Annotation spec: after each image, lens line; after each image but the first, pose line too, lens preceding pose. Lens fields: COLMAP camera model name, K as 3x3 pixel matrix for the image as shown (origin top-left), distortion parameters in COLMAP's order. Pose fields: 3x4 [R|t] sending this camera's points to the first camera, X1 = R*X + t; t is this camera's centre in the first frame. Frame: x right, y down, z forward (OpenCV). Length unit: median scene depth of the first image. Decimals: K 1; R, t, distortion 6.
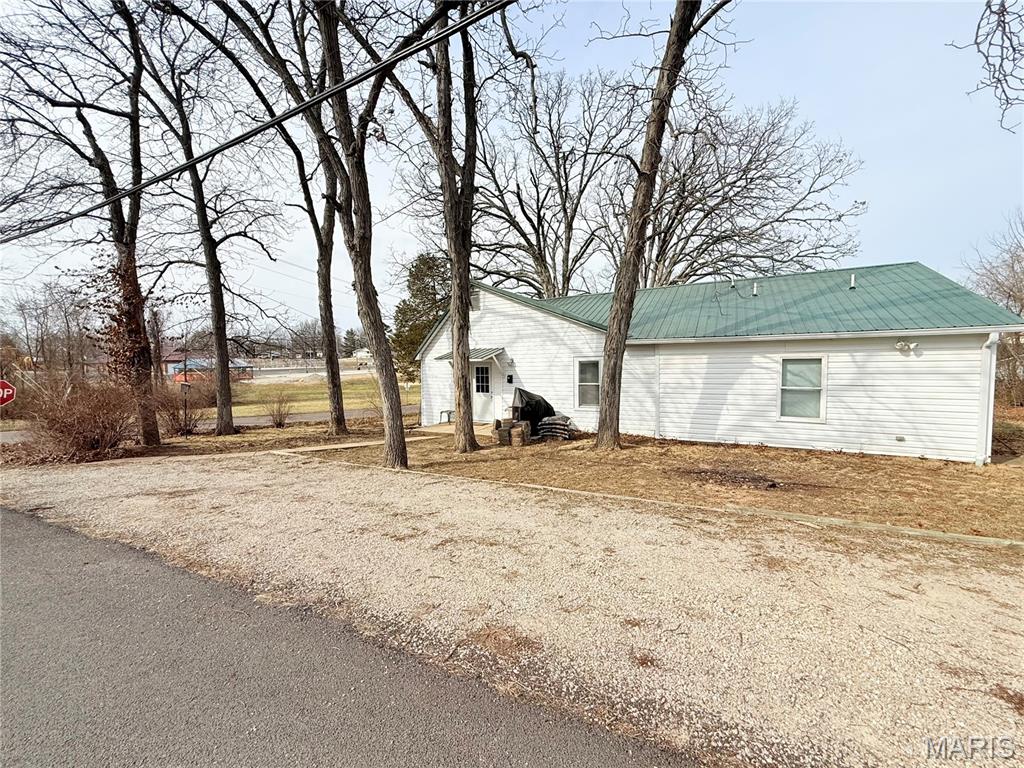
lens RADIAL K [[408.2, 0, 510.1], [0, 408.2, 381.9], [0, 0, 1]] dist [0.001841, 0.000144]
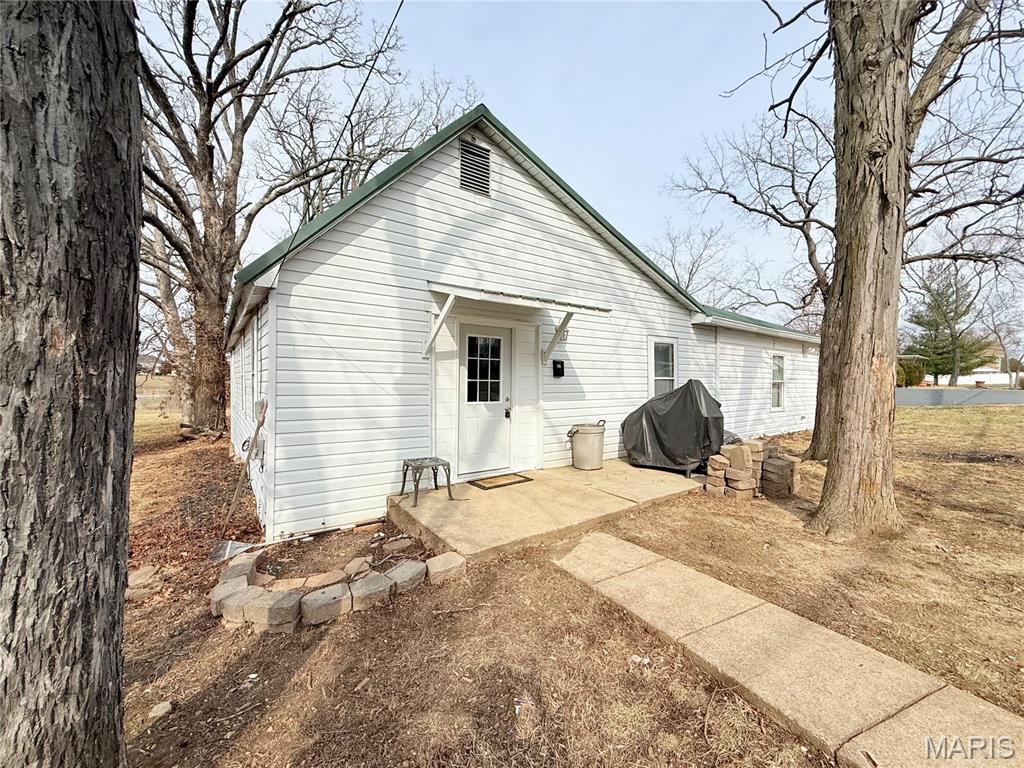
lens RADIAL K [[408.1, 0, 514.8], [0, 408.1, 384.3], [0, 0, 1]] dist [0.000814, 0.000062]
pose [[0.414493, 0.010121, 0.909996, -0.566032], [0.028550, 0.999301, -0.024119, 0.026669], [-0.909605, 0.035978, 0.413914, 1.061800]]
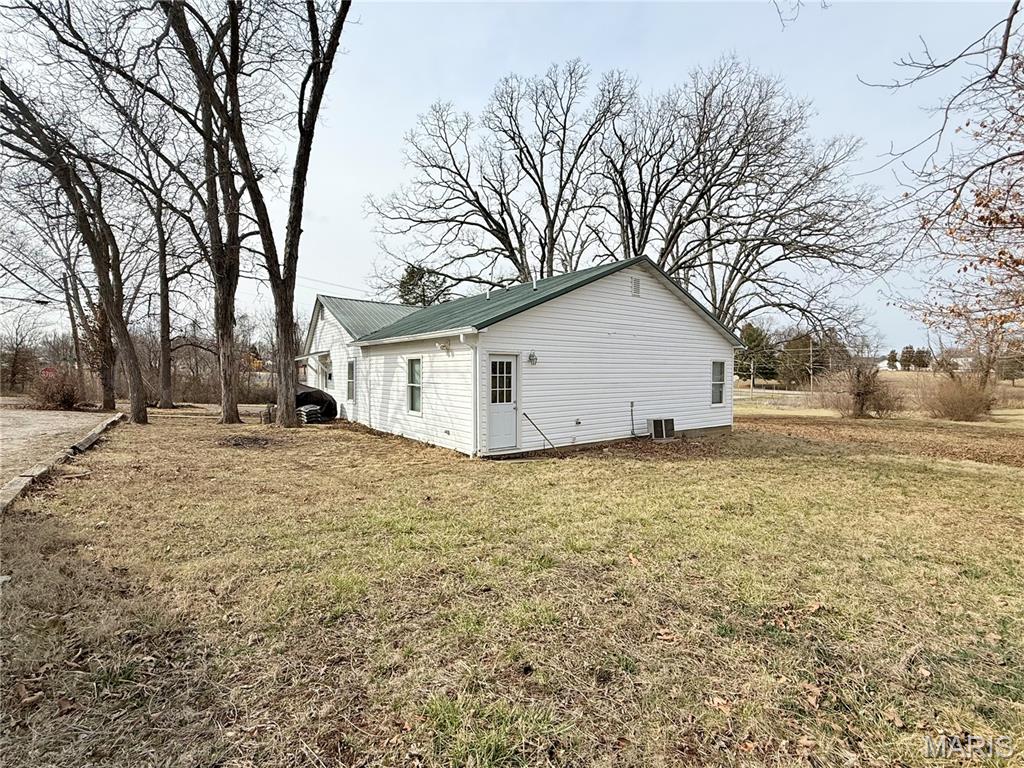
lens RADIAL K [[476.2, 0, 512.0], [0, 476.2, 384.0], [0, 0, 1]] dist [0.005082, 0.000821]
pose [[0.915710, 0.029241, -0.400775, 1.309723], [-0.038072, 0.999176, -0.014088, 0.018266], [0.400033, 0.028159, 0.916068, -0.081511]]
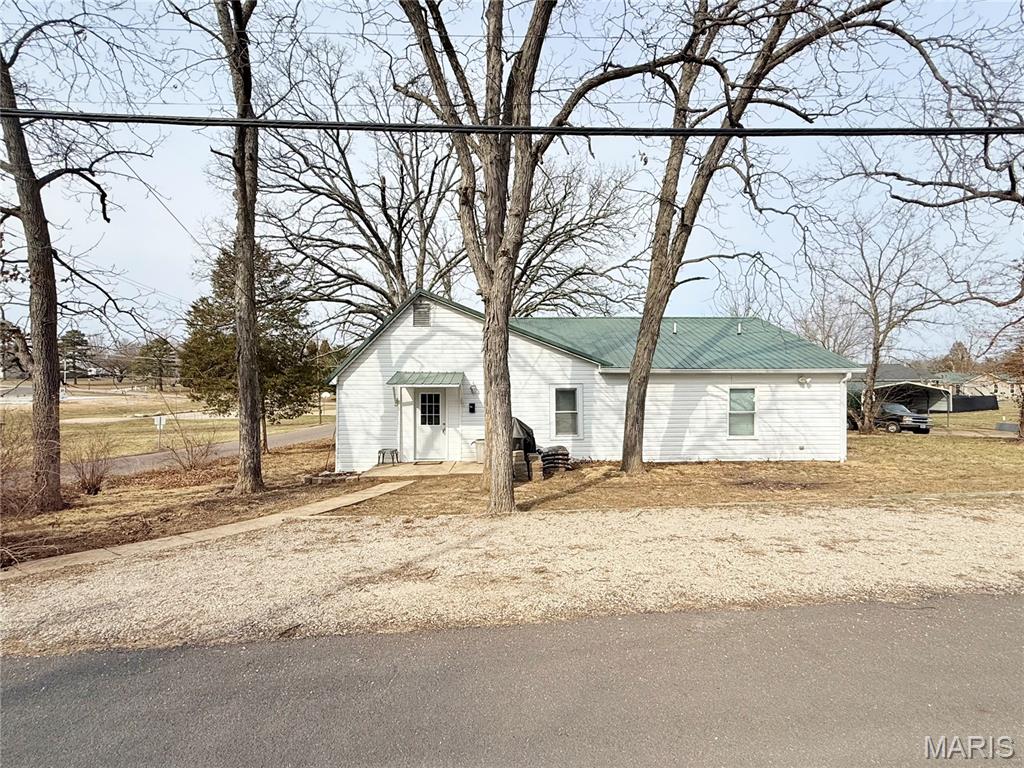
lens RADIAL K [[476.2, 0, 512.0], [0, 476.2, 384.0], [0, 0, 1]] dist [0.005082, 0.000821]
pose [[0.854702, 0.015361, 0.518892, -0.570529], [0.015785, 0.998331, -0.055555, -0.000453], [-0.518879, 0.055673, 0.853033, 0.104535]]
